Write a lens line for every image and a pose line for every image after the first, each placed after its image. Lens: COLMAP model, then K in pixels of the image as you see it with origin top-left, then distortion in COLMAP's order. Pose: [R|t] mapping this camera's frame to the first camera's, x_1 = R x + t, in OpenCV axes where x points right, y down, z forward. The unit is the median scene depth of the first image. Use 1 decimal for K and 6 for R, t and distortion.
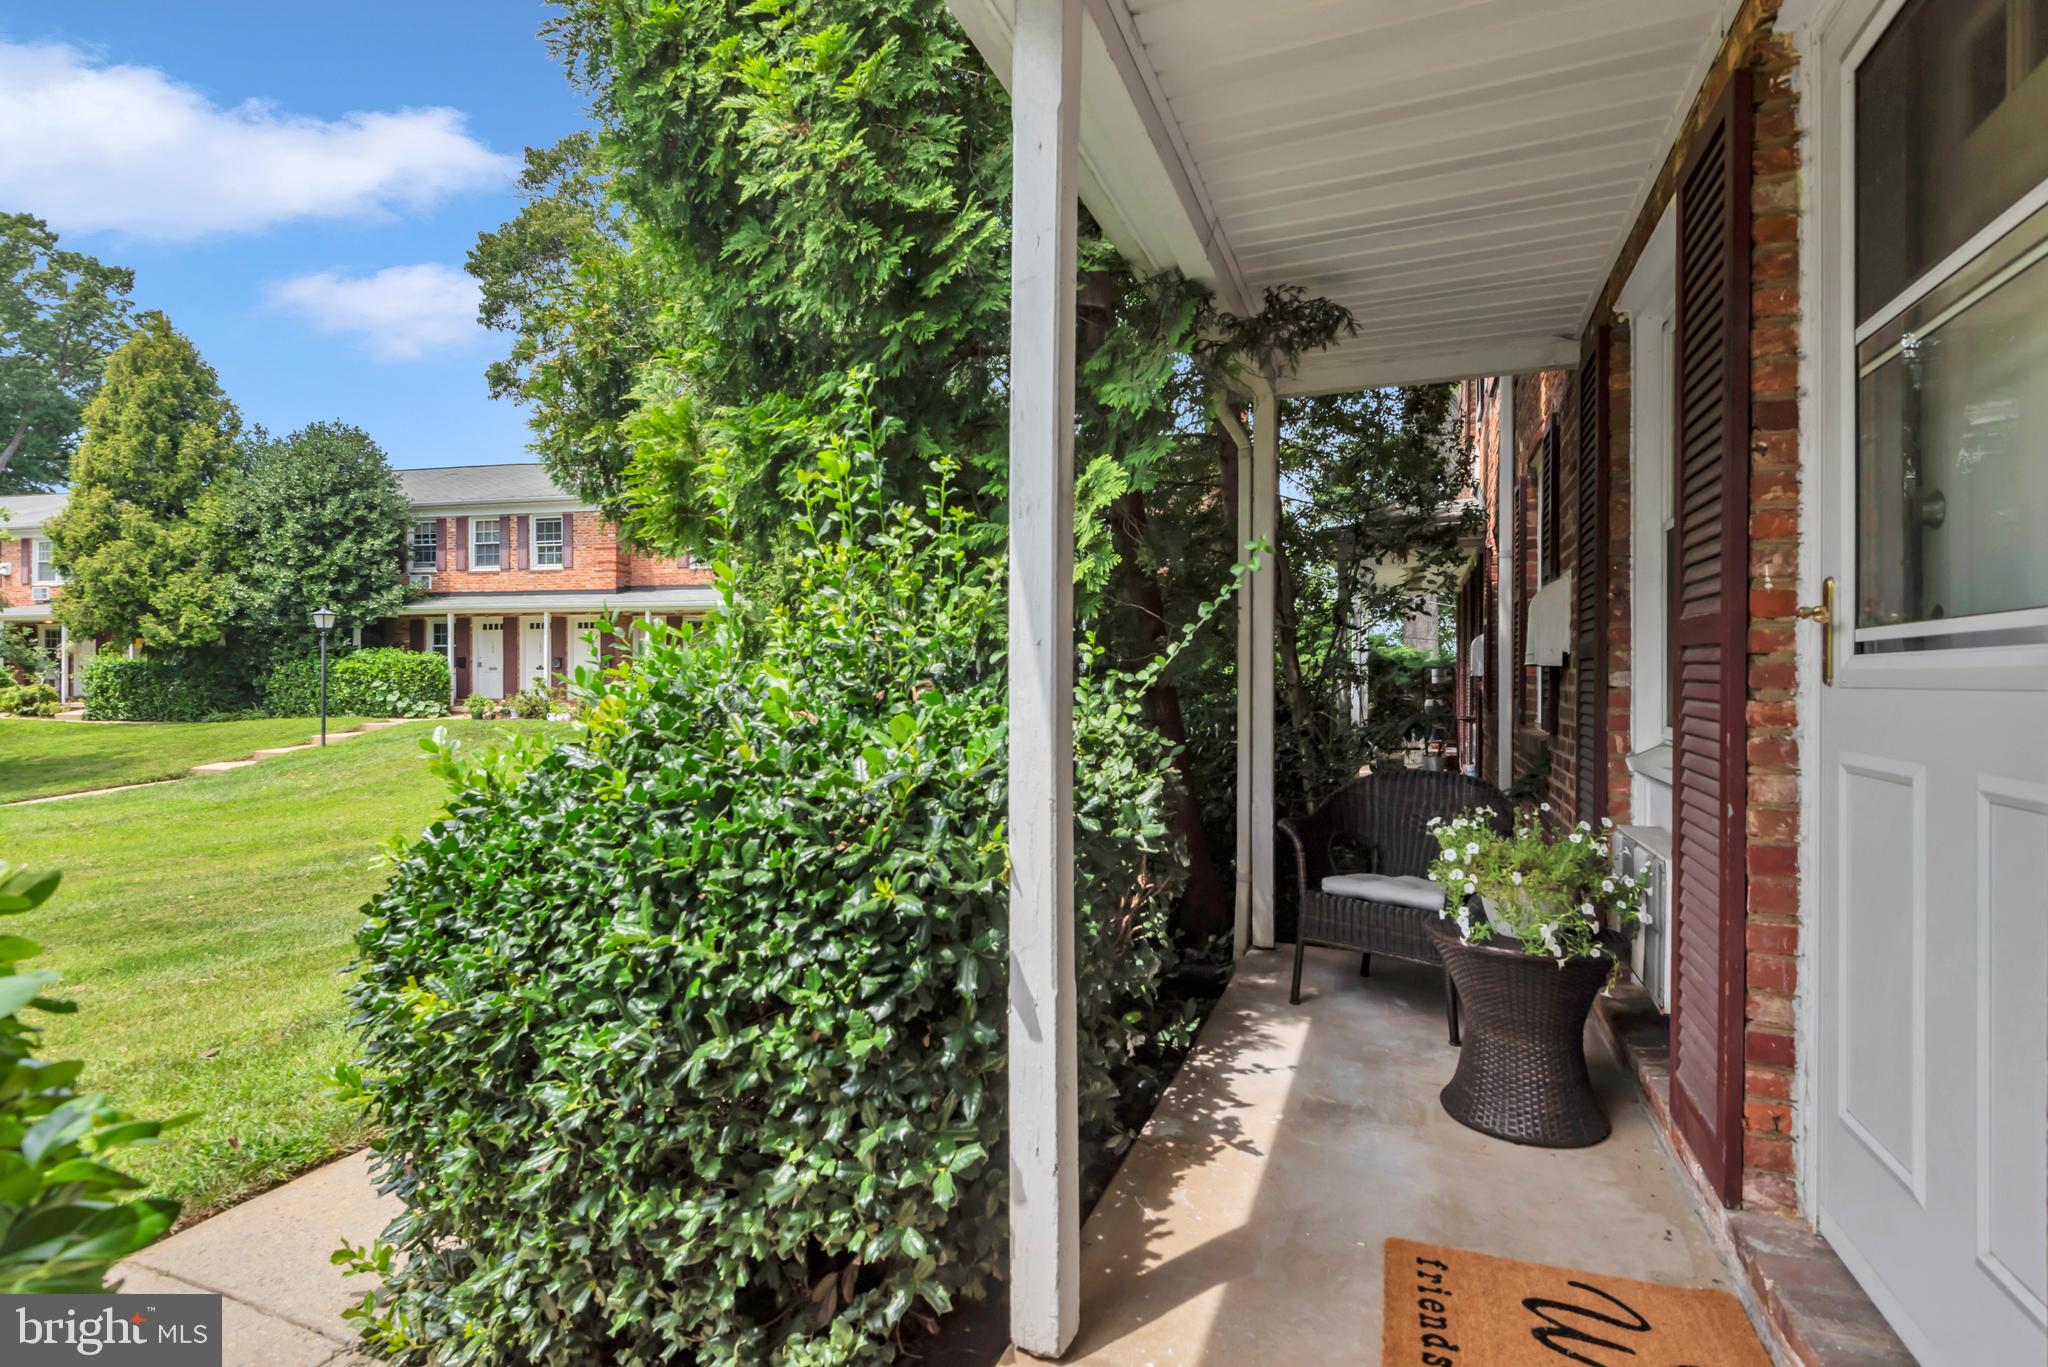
lens RADIAL K [[957.1, 0, 1024.9], [0, 957.1, 676.4], [0, 0, 1]] dist [0.004053, 0.000101]
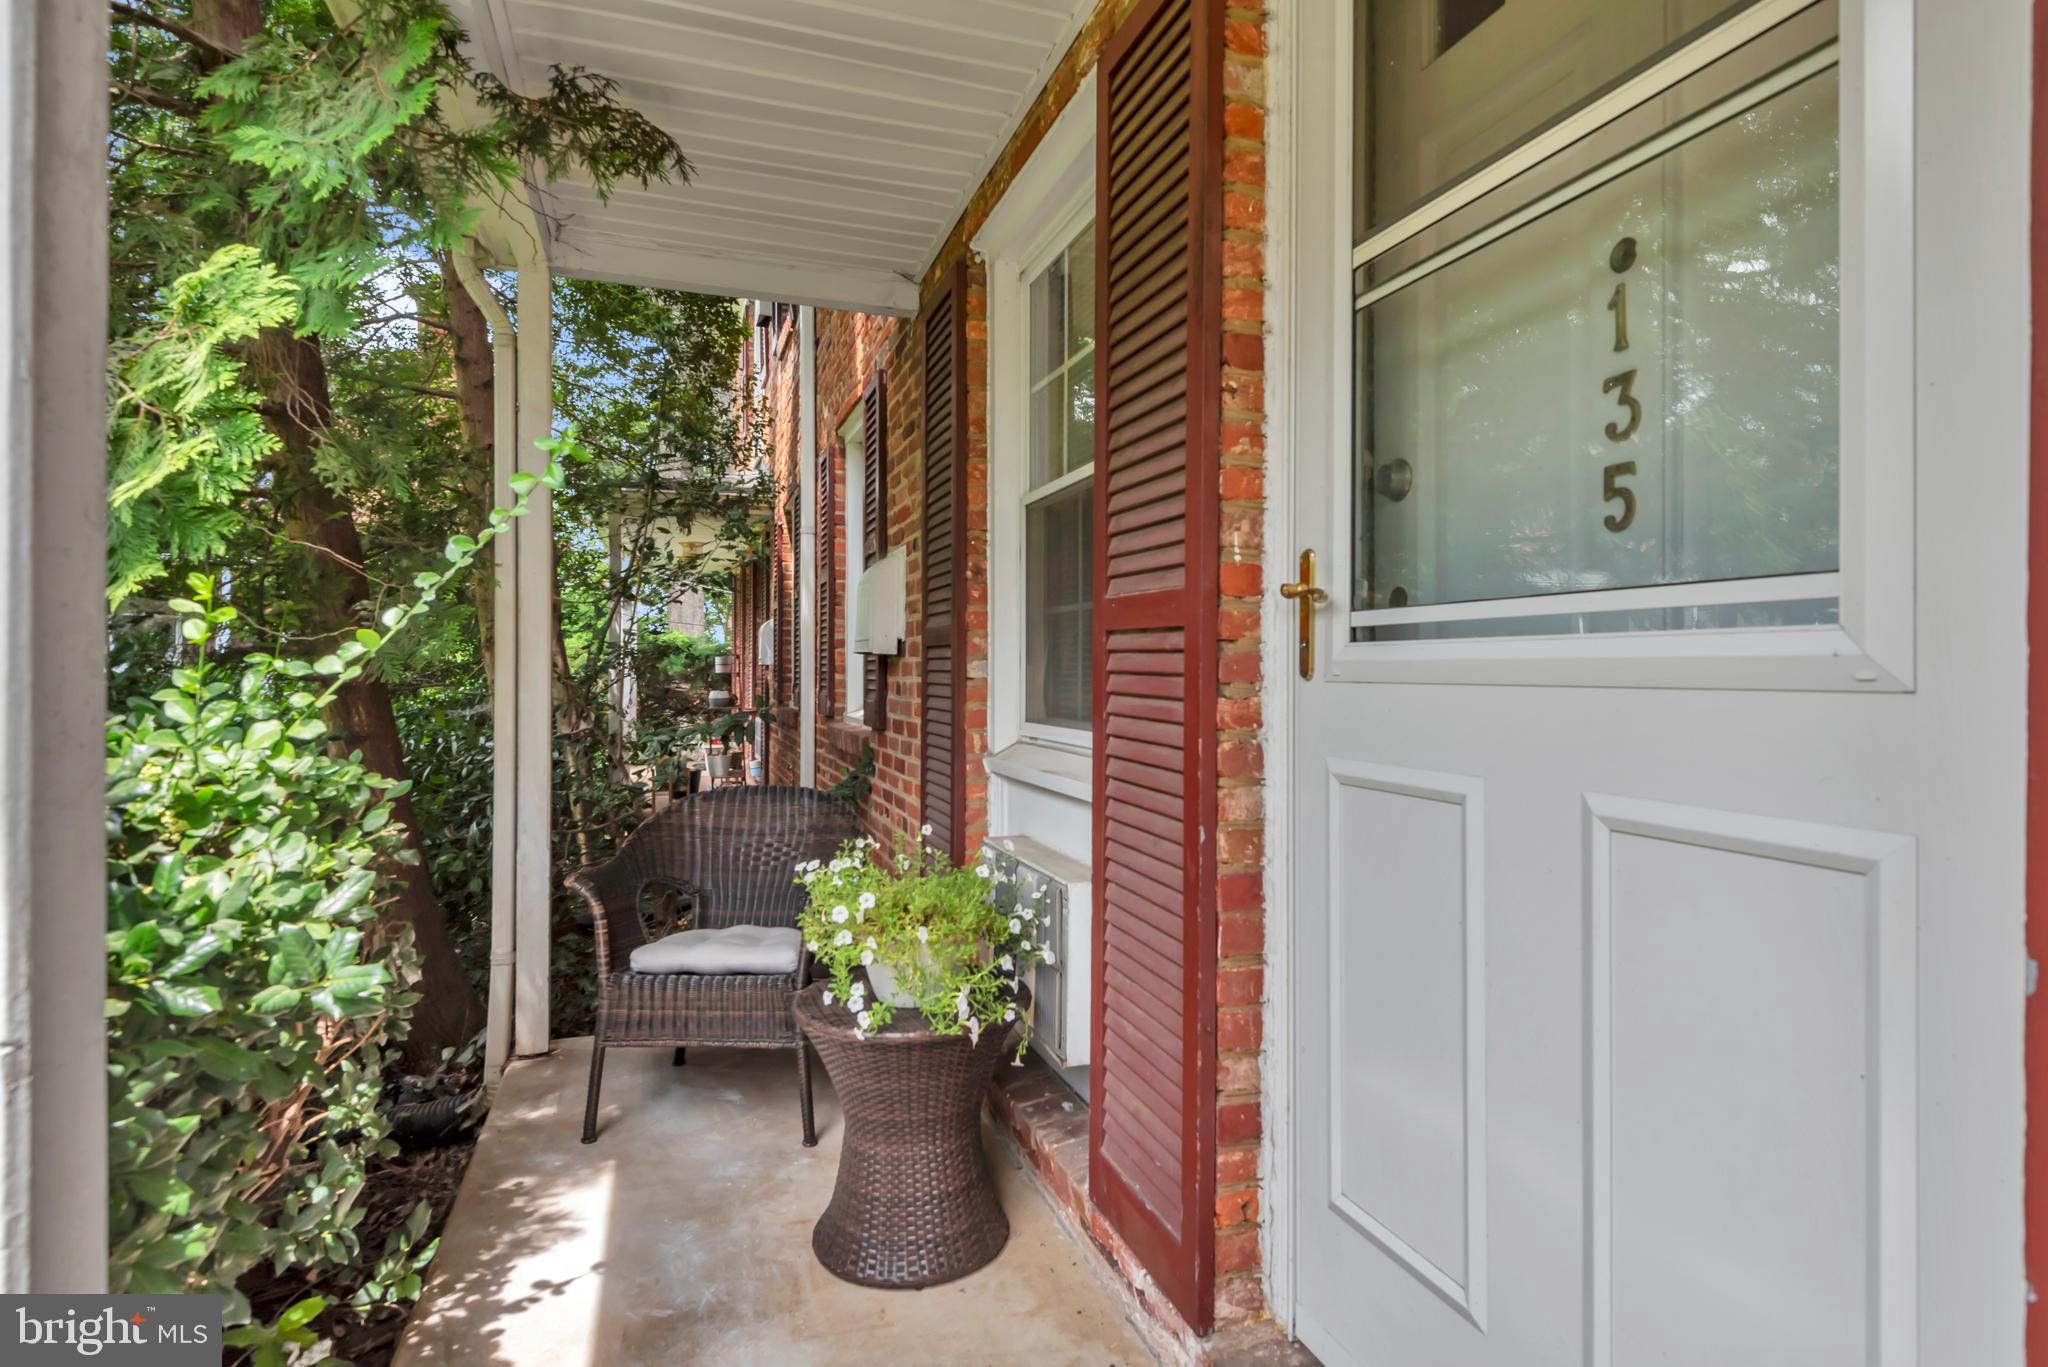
lens RADIAL K [[1041.3, 0, 1011.9], [0, 1041.3, 665.5], [0, 0, 1]] dist [0.048855, -0.033203]
pose [[0.764574, 0.000079, 0.644536, 0.035245], [-0.000793, 0.999999, 0.000818, -0.001835], [-0.644535, -0.001136, 0.764574, 0.314424]]
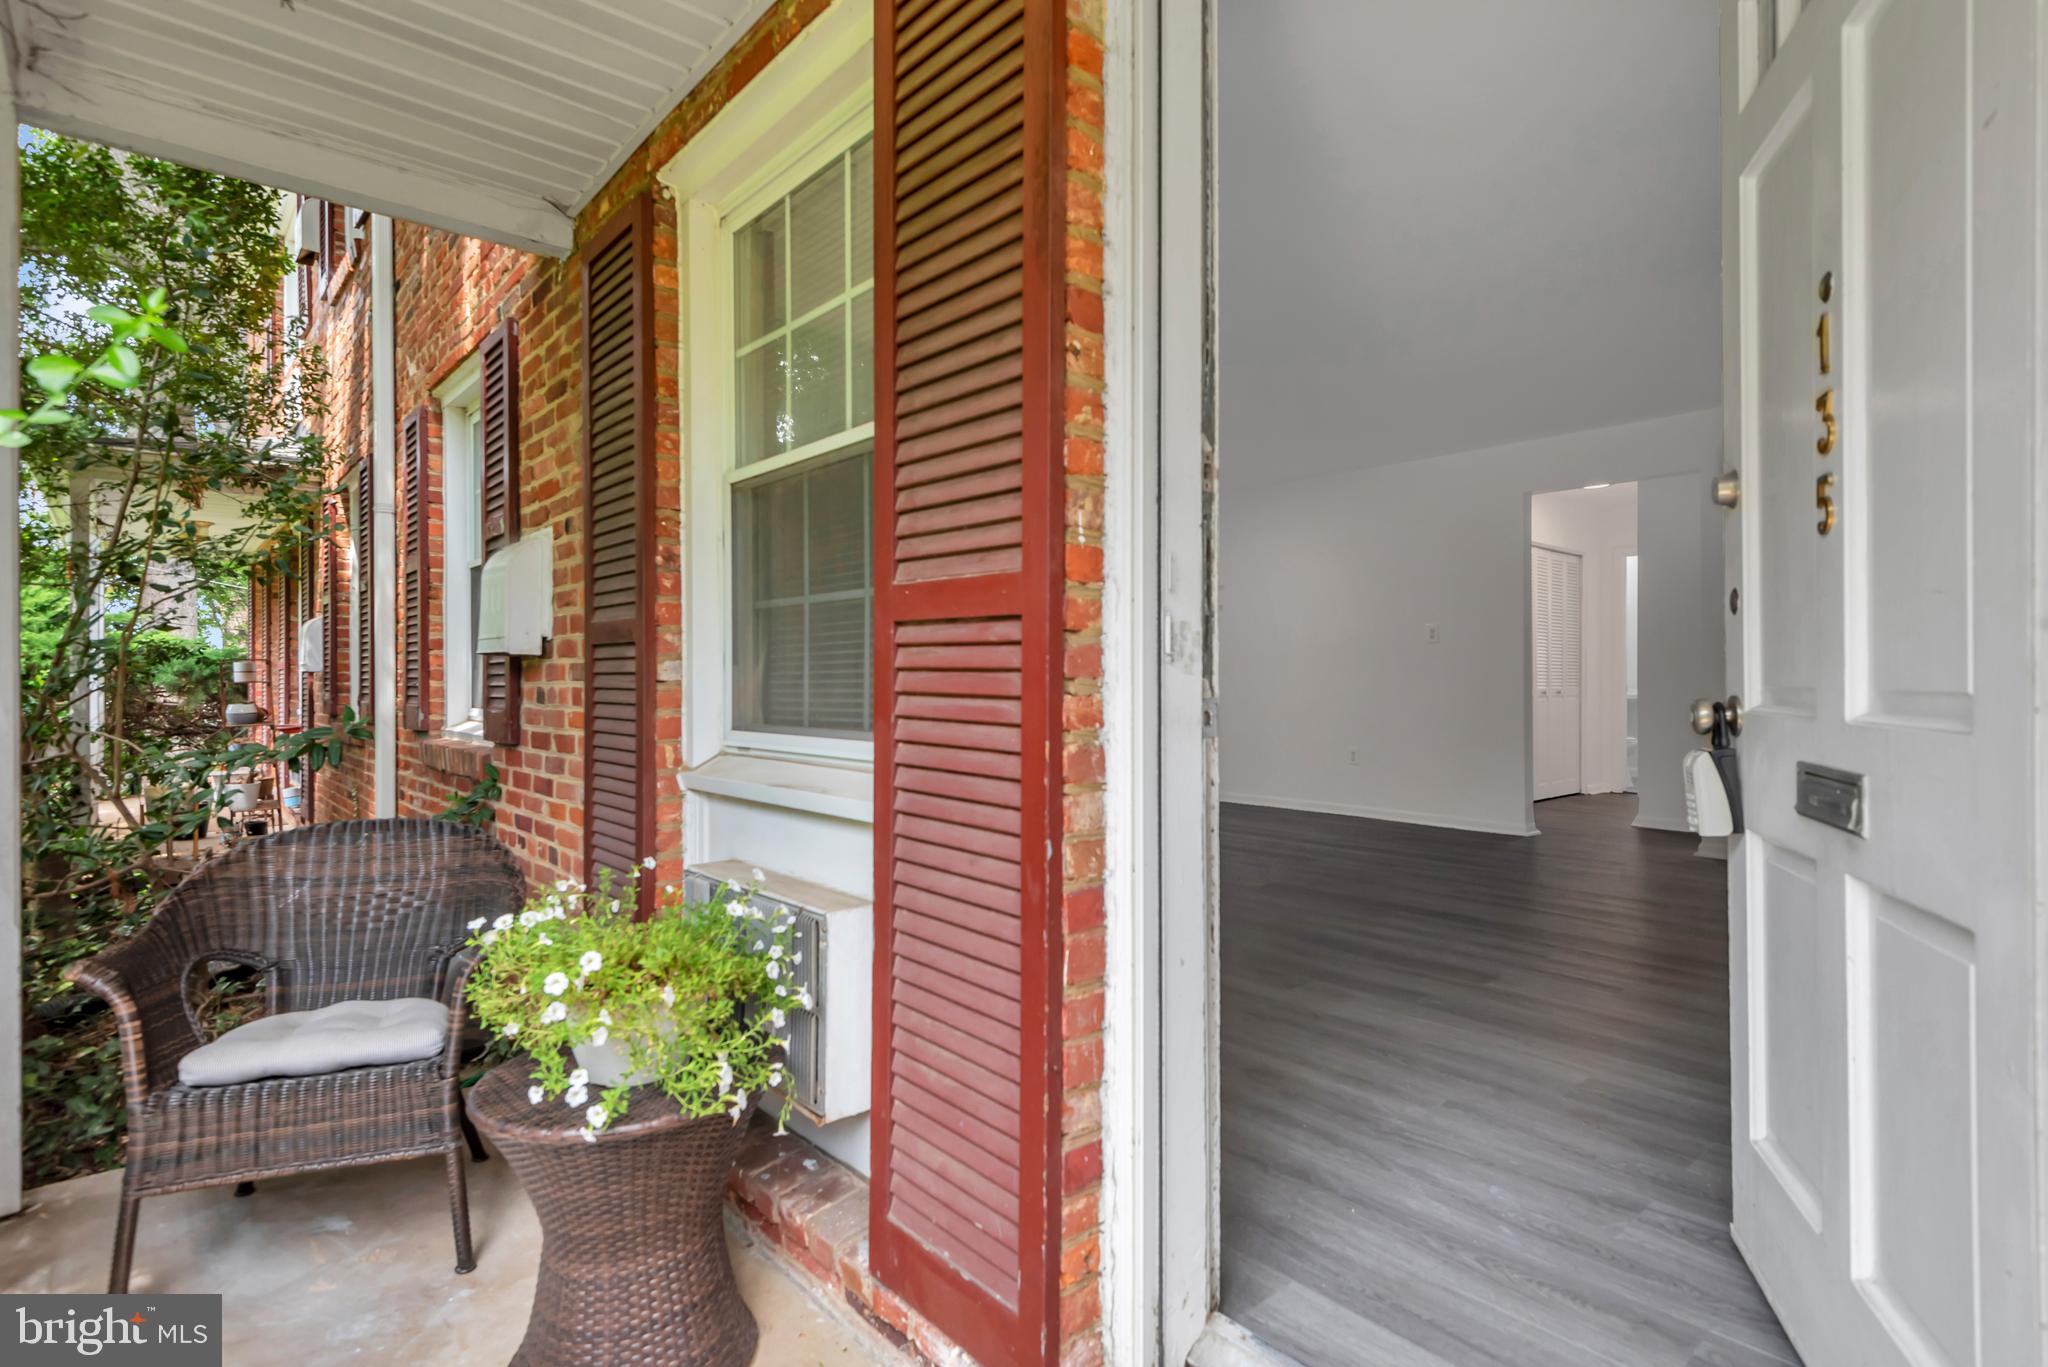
lens RADIAL K [[1008.7, 0, 1017.3], [0, 1008.7, 678.3], [0, 0, 1]] dist [0.042194, -0.031867]
pose [[0.459018, -0.004688, 0.888415, 0.042670], [0.000961, 0.999988, 0.004780, 0.006619], [-0.888427, -0.001340, 0.459017, 0.491097]]
